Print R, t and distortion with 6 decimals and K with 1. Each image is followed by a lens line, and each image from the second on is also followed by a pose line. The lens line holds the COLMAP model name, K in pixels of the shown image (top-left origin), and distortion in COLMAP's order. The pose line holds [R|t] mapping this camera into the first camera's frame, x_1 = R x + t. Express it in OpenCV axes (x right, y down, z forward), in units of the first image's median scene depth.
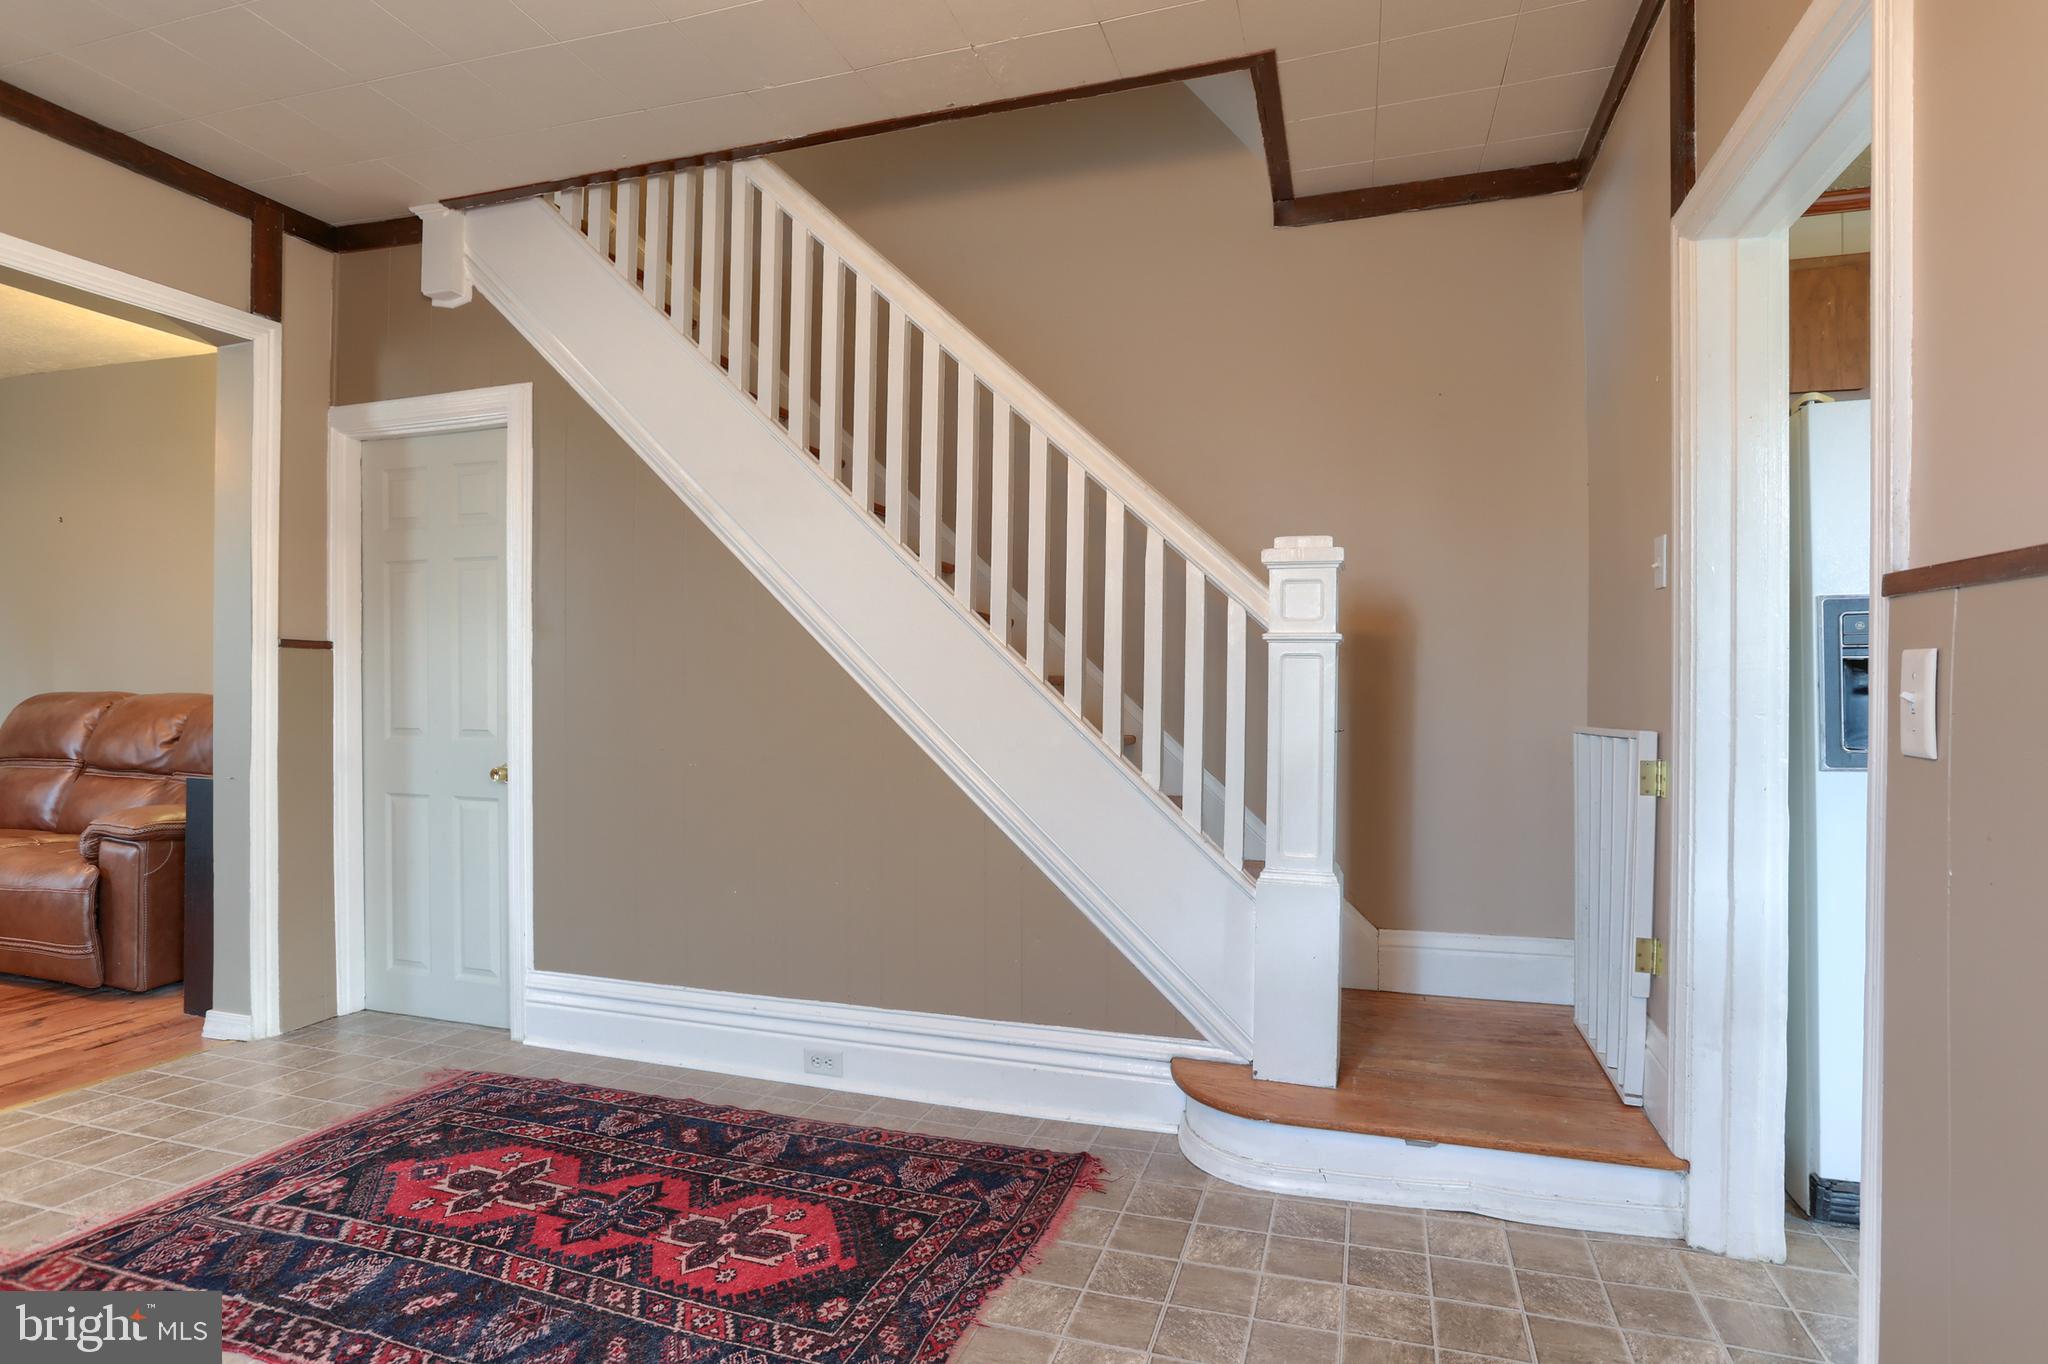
lens RADIAL K [[1060.1, 0, 1032.8], [0, 1060.1, 684.2], [0, 0, 1]] dist [-0.058839, 0.030107]
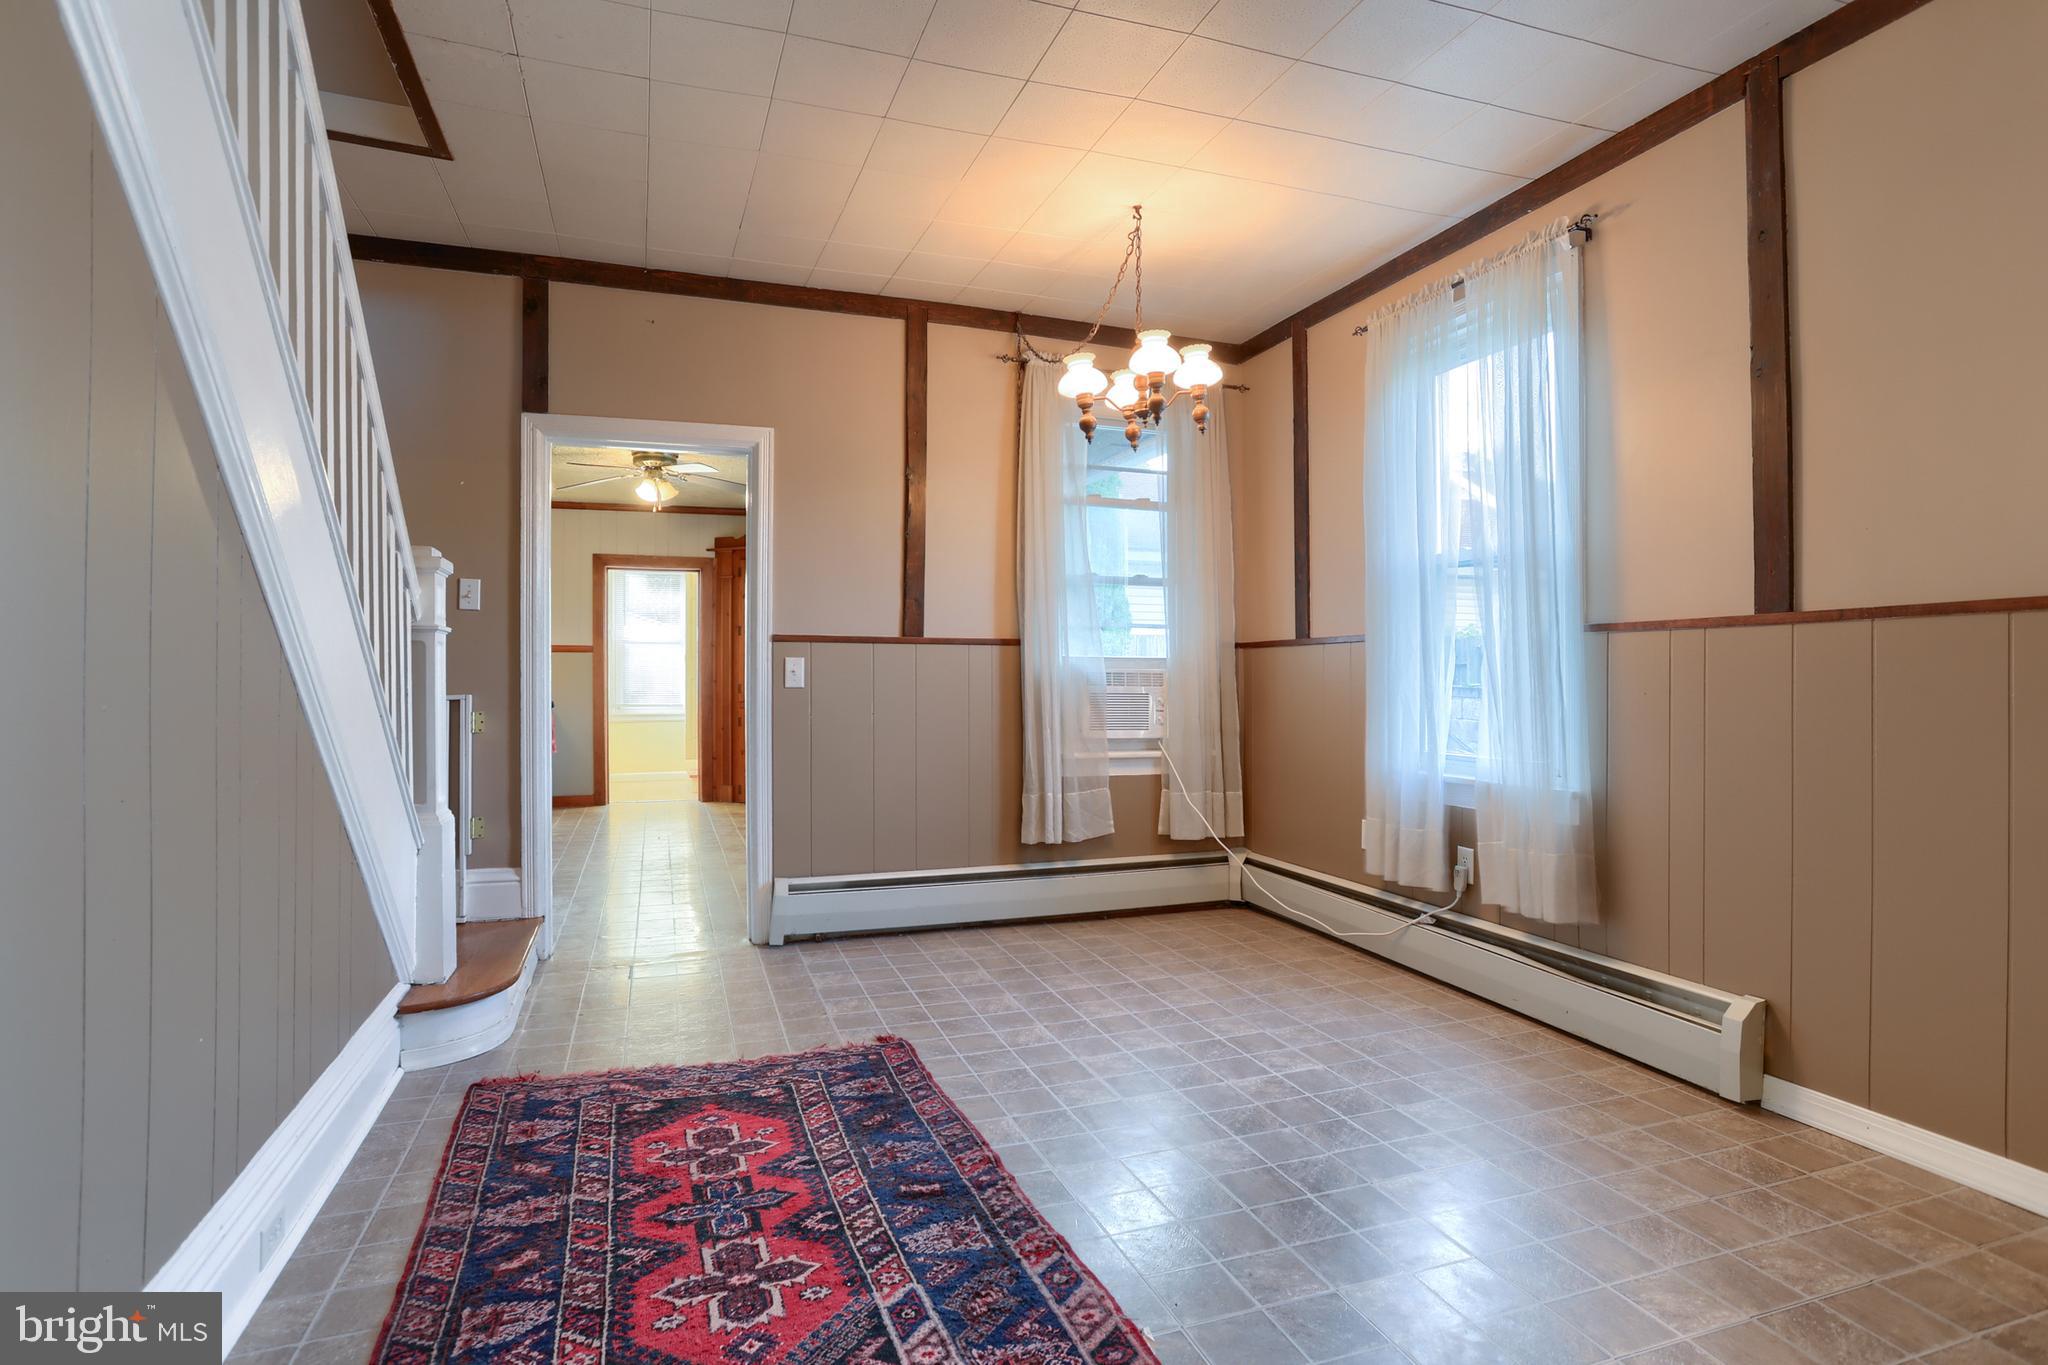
lens RADIAL K [[1060.1, 0, 1032.8], [0, 1060.1, 684.7], [0, 0, 1]] dist [-0.058839, 0.030107]
pose [[-0.618910, -0.008724, 0.785413, -1.198819], [-0.000514, 0.999943, 0.010702, 0.007558], [-0.785462, 0.006220, -0.618879, 1.225961]]
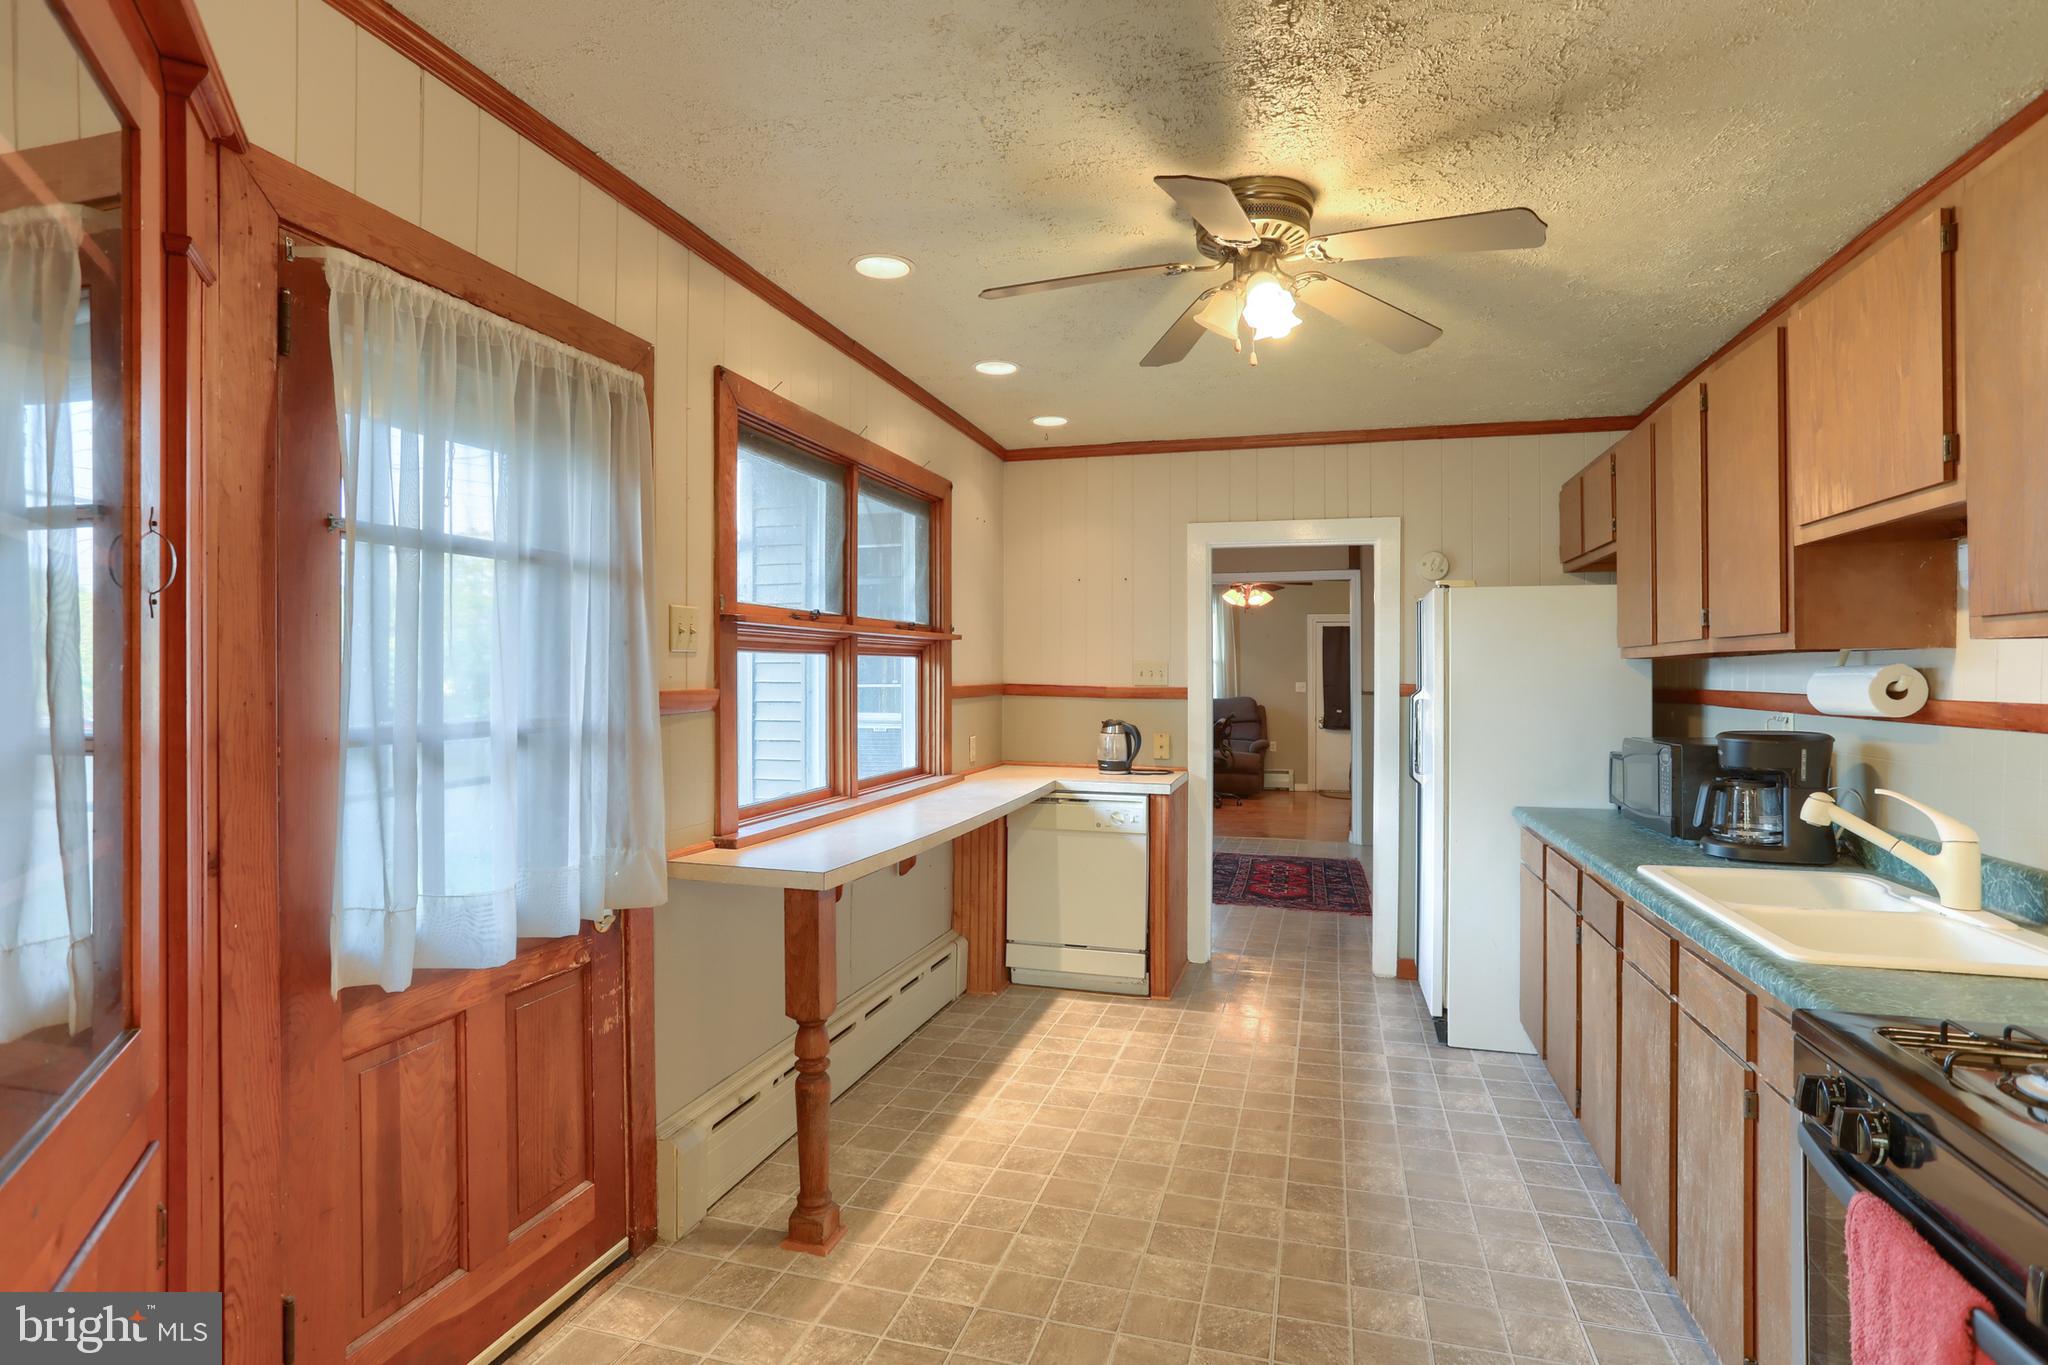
lens RADIAL K [[1042.8, 0, 1021.1], [0, 1042.8, 671.0], [0, 0, 1]] dist [-0.062189, 0.039453]
pose [[0.038502, -0.006640, -0.999236, 2.454214], [-0.005784, 0.999960, -0.006868, -0.098040], [0.999242, 0.006044, 0.038462, 0.072640]]
